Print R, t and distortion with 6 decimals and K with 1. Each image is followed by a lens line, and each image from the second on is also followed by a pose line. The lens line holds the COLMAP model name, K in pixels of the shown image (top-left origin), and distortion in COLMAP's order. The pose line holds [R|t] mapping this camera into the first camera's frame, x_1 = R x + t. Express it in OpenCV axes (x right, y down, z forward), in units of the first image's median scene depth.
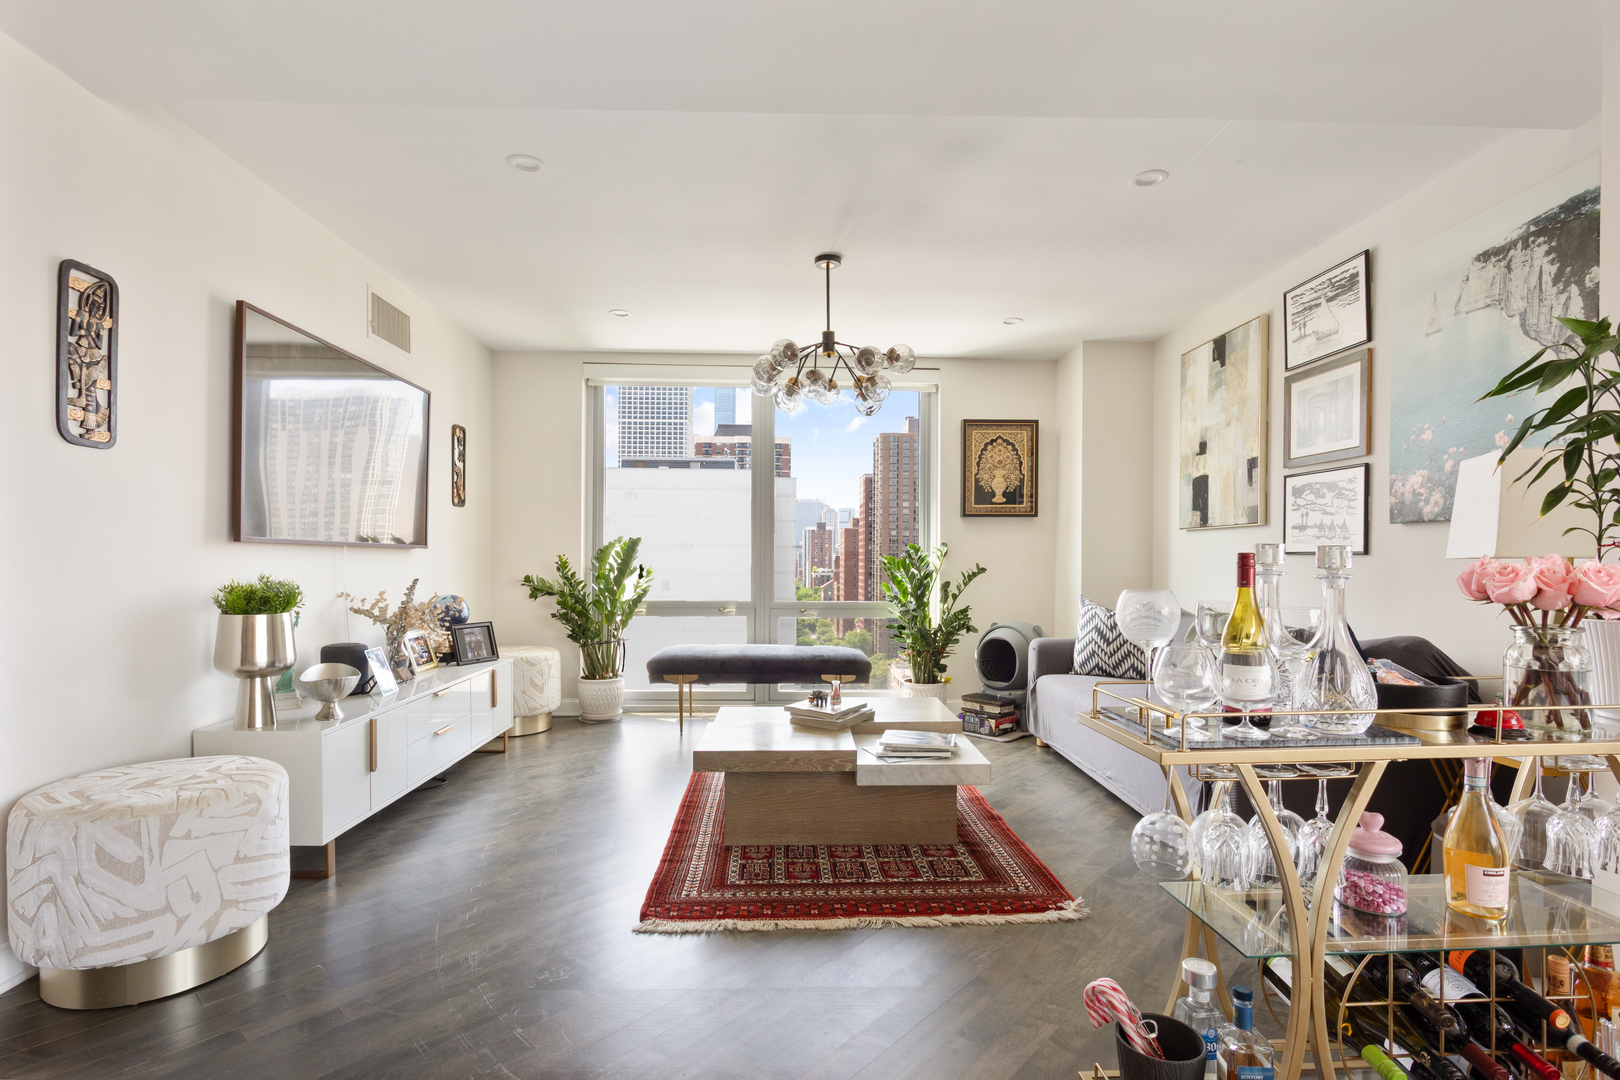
lens RADIAL K [[777.5, 0, 798.5], [0, 777.5, 567.2], [0, 0, 1]] dist [-0.020230, 0.007451]
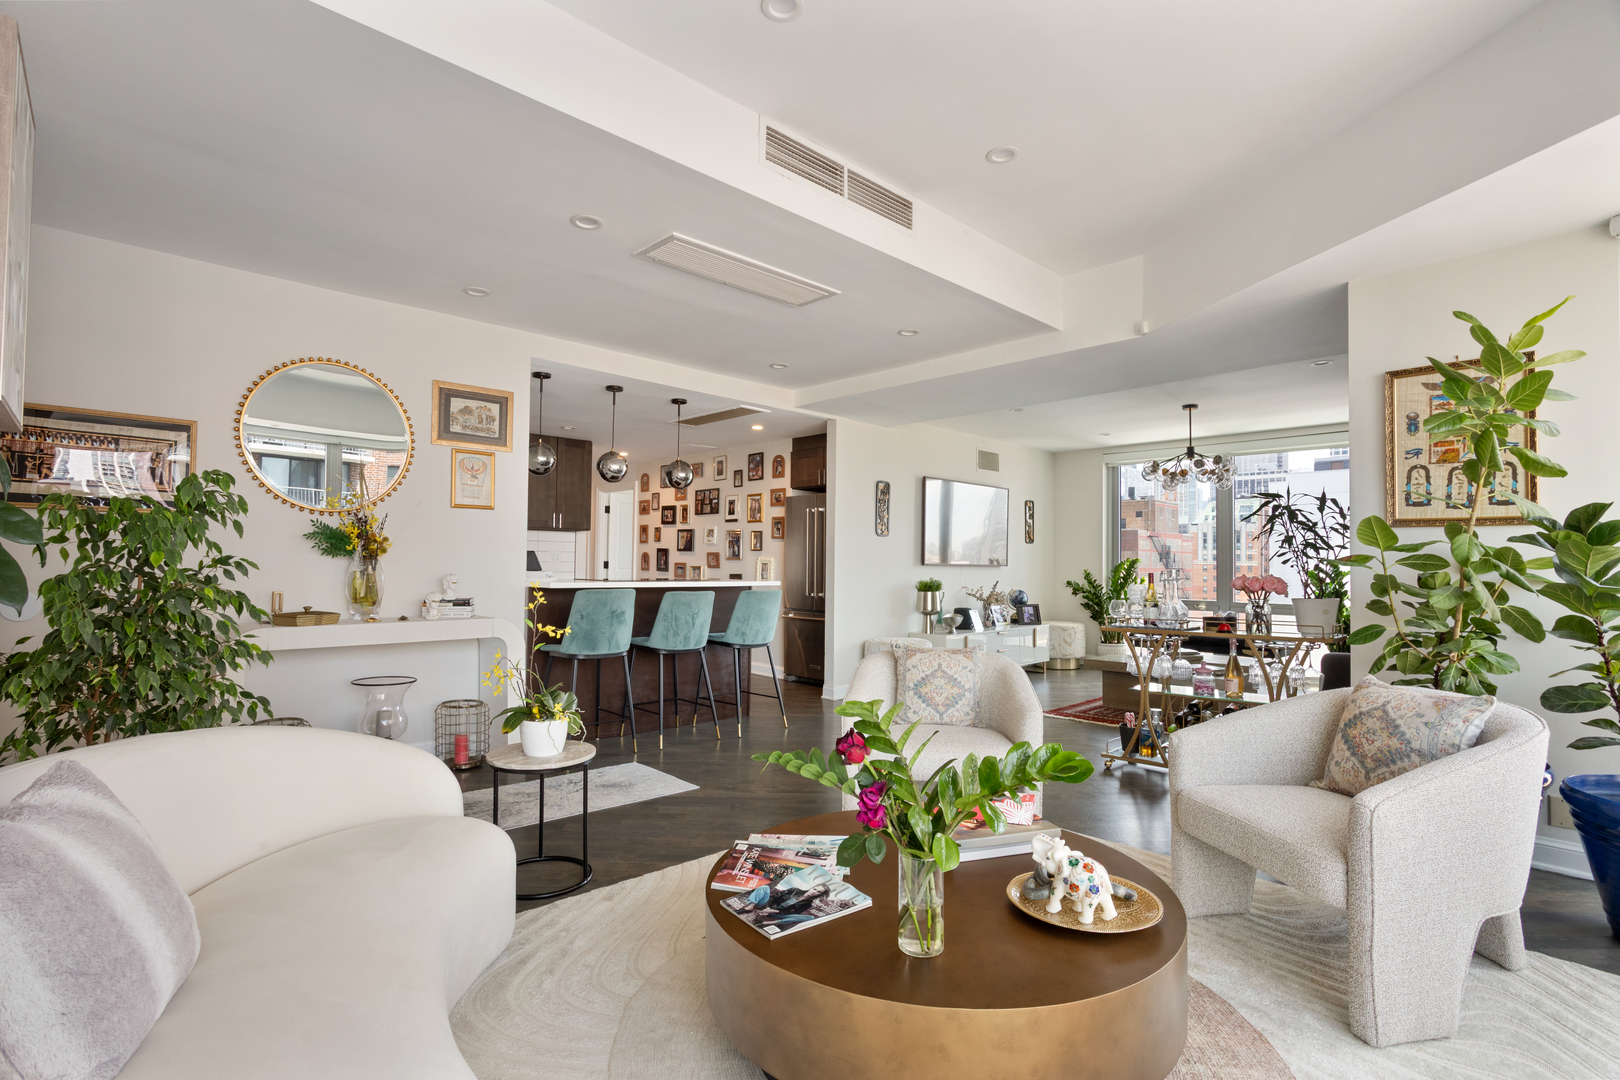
lens RADIAL K [[777.5, 0, 810.6], [0, 777.5, 549.1], [0, 0, 1]] dist [-0.020230, 0.007451]
pose [[0.679172, -0.014881, -0.733828, 0.732487], [-0.012414, 0.999419, -0.031756, 0.001620], [0.733874, 0.030678, 0.678593, -0.832747]]
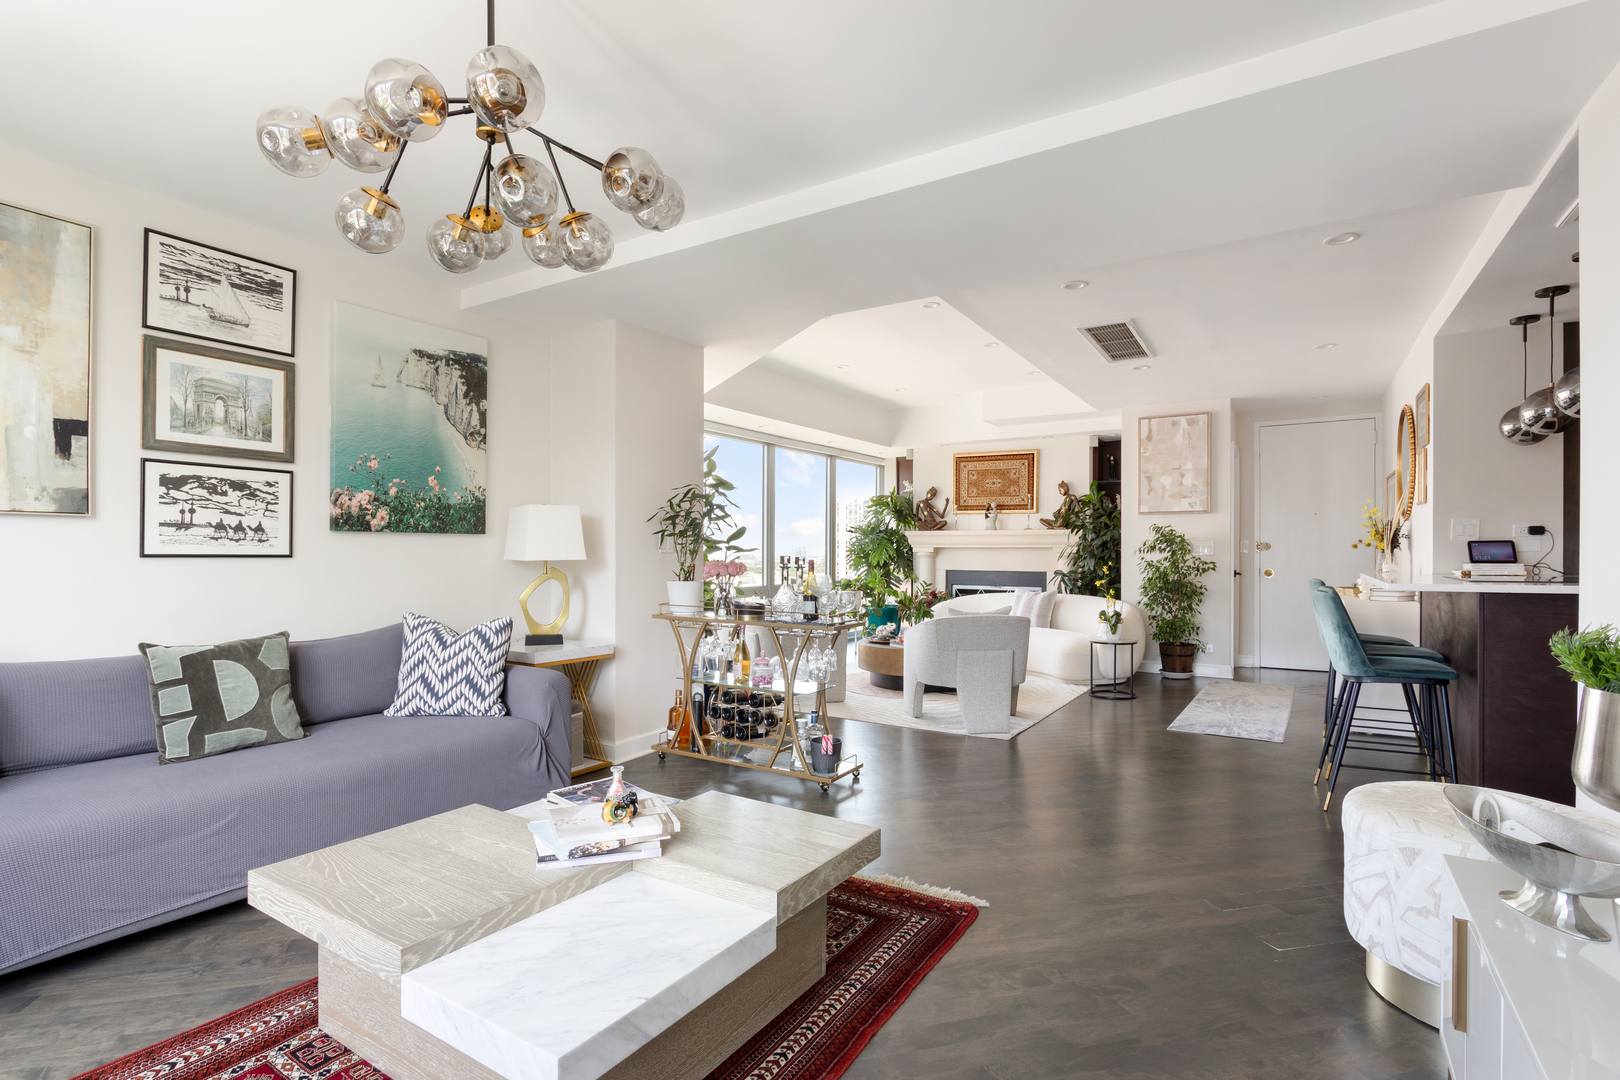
lens RADIAL K [[777.5, 0, 803.1], [0, 777.5, 561.8], [0, 0, 1]] dist [-0.020230, 0.007451]
pose [[-0.831792, -0.012268, 0.554952, -0.355273], [0.001088, 0.999718, 0.023731, -0.028037], [-0.555087, 0.020343, -0.831544, 1.212828]]
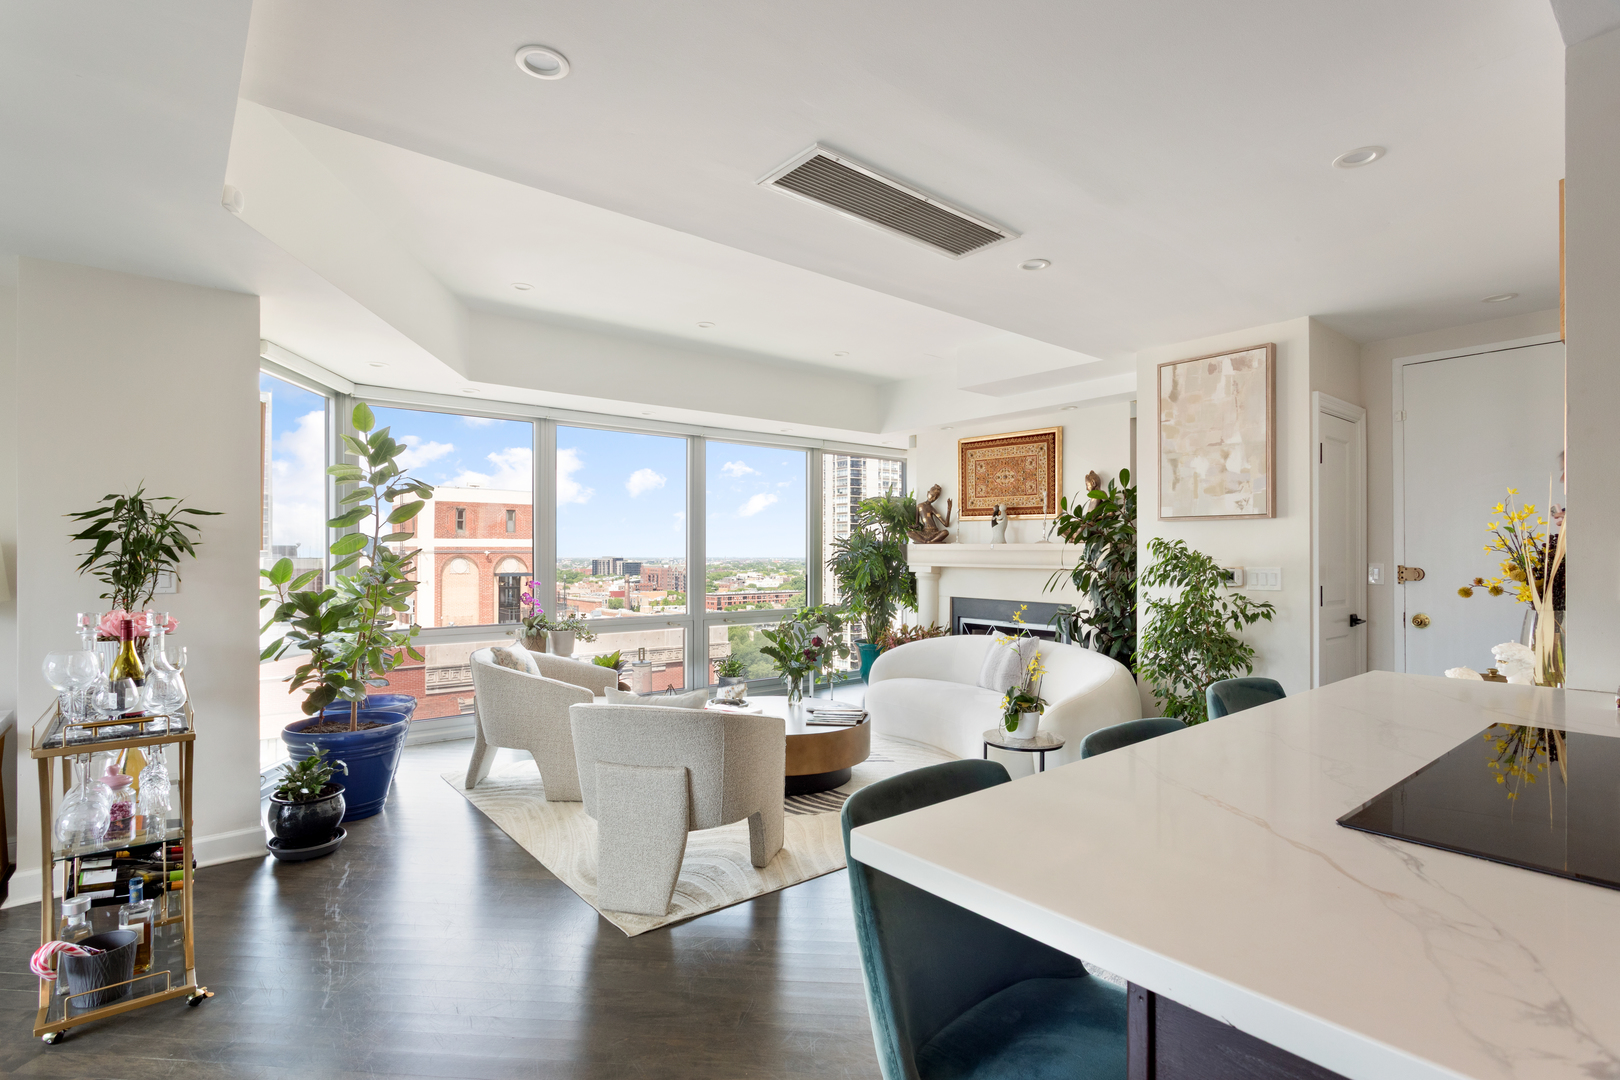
lens RADIAL K [[777.5, 0, 811.7], [0, 777.5, 551.9], [0, 0, 1]] dist [-0.020230, 0.007451]
pose [[-0.617498, -0.004802, 0.786558, -0.581296], [0.002224, 0.999967, 0.007851, -0.062397], [-0.786570, 0.006597, -0.617466, 0.303028]]
